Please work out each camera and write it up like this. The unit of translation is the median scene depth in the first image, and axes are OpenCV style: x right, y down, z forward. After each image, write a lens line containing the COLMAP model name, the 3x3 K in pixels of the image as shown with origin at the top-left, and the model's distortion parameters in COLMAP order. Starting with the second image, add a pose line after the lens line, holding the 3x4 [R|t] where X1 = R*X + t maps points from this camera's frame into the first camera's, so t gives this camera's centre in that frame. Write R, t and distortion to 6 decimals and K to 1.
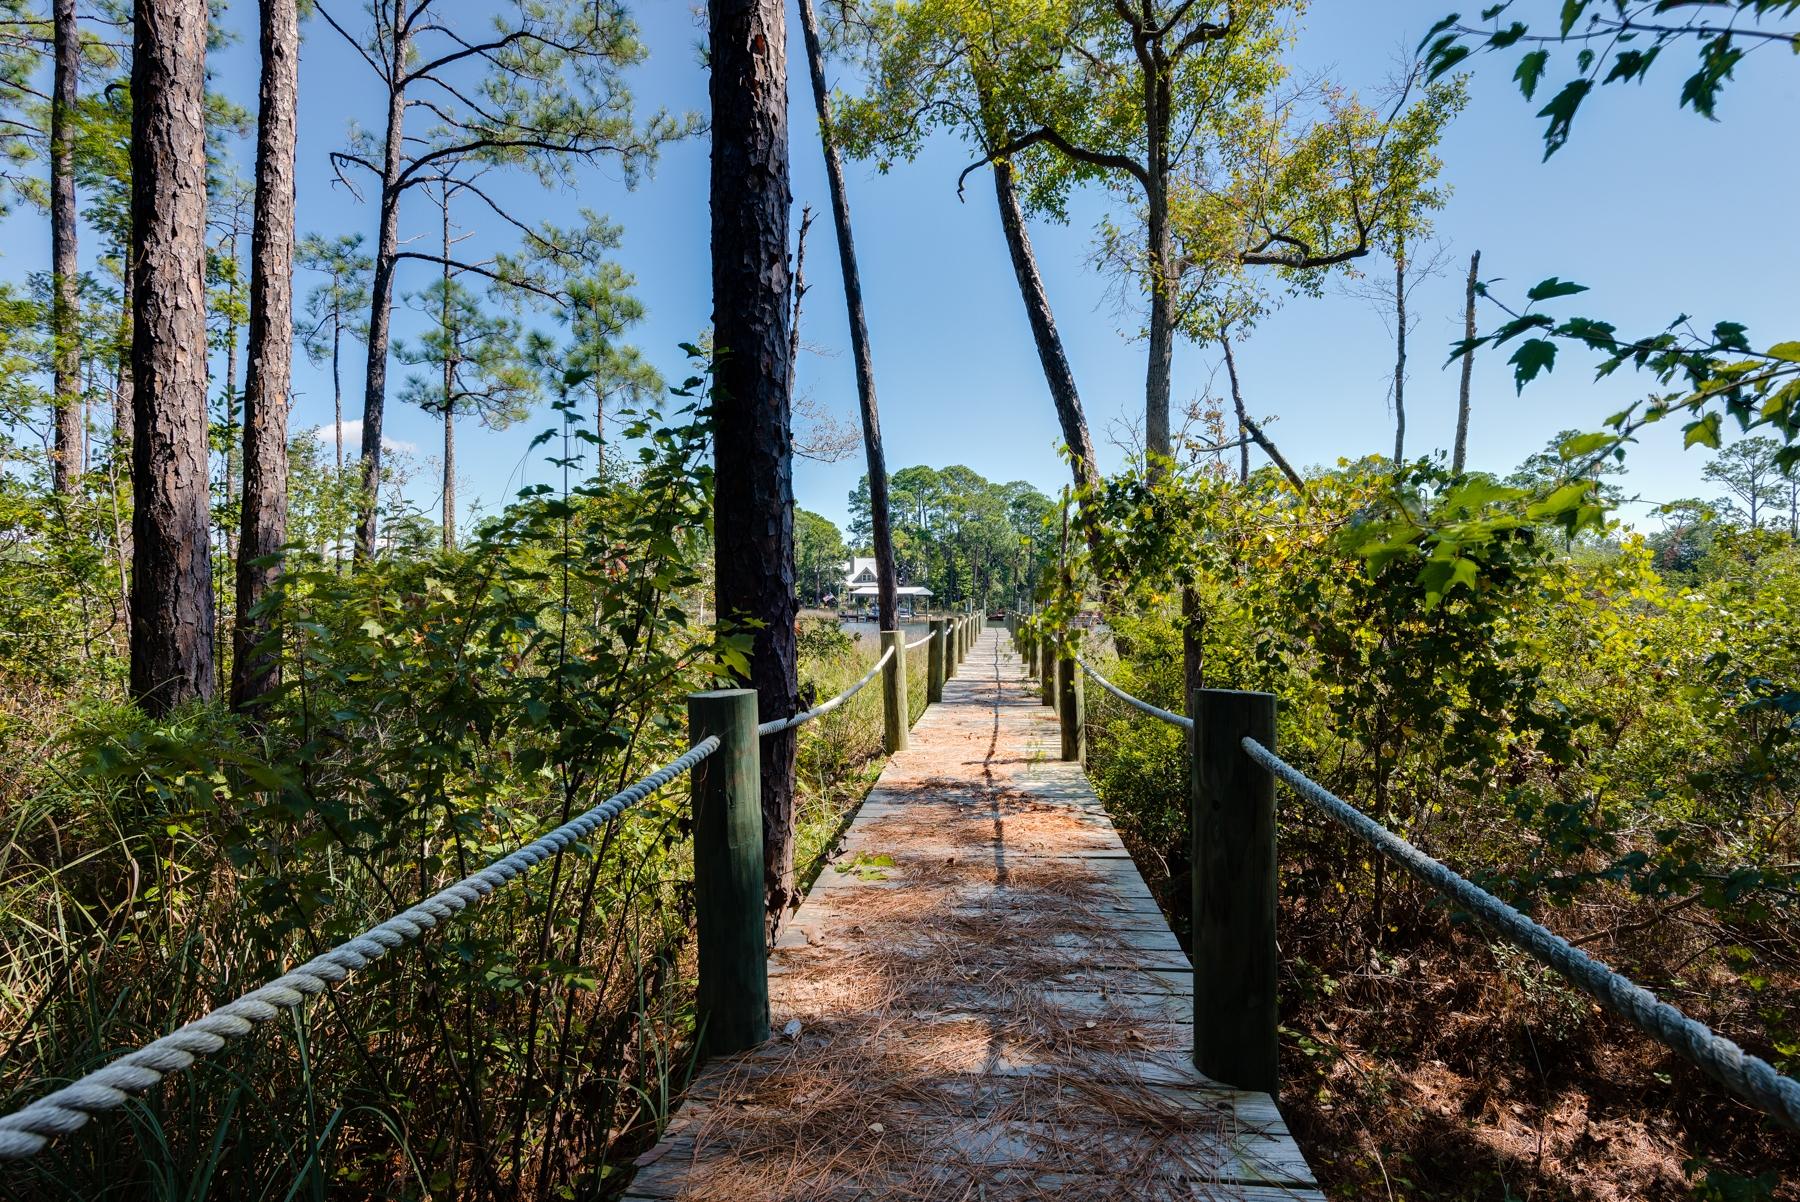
lens RADIAL K [[815.9, 0, 901.5], [0, 815.9, 606.4], [0, 0, 1]] dist [0.026411, -0.026323]
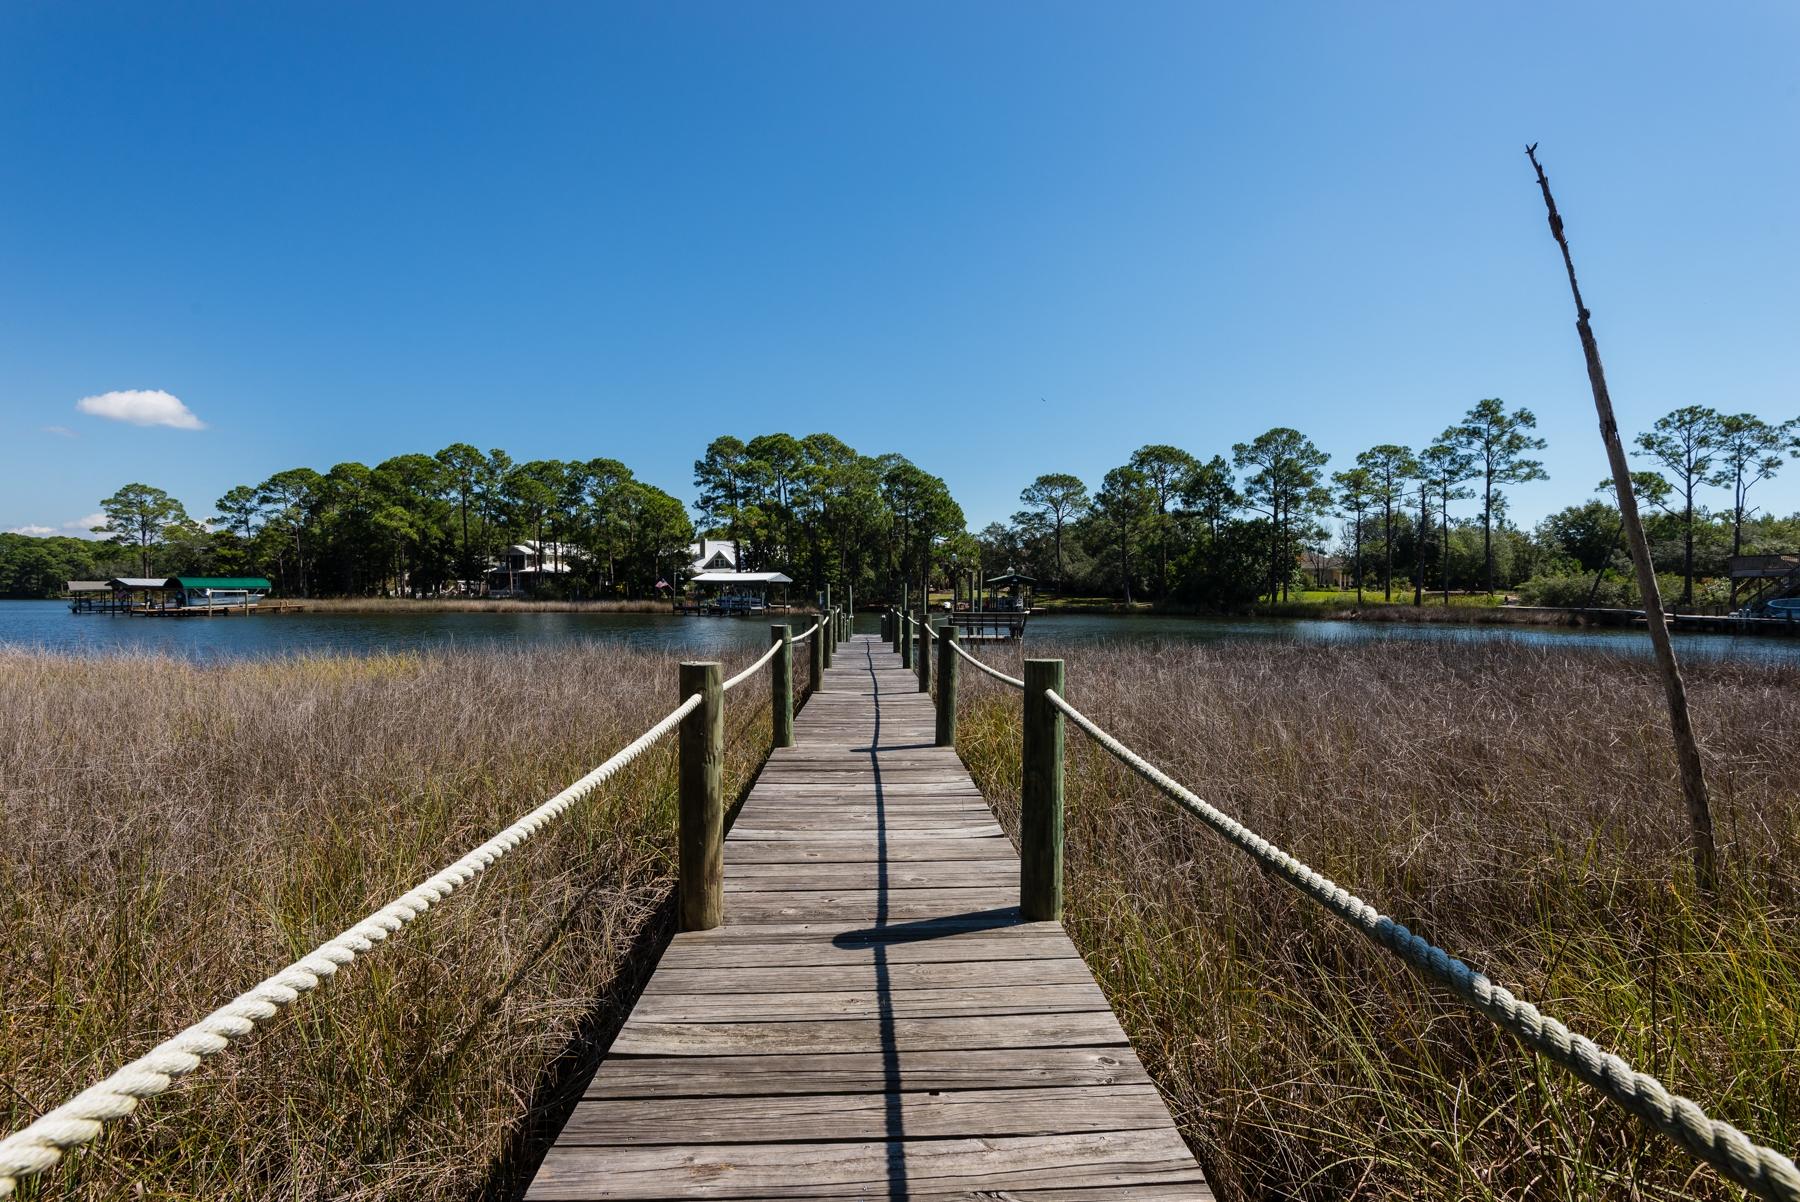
lens RADIAL K [[815.9, 0, 901.5], [0, 815.9, 606.4], [0, 0, 1]] dist [0.026411, -0.026323]
pose [[0.987432, -0.006758, 0.157901, 0.013390], [0.004678, 0.999897, 0.013537, 0.000253], [-0.157976, -0.012628, 0.987362, 0.126701]]
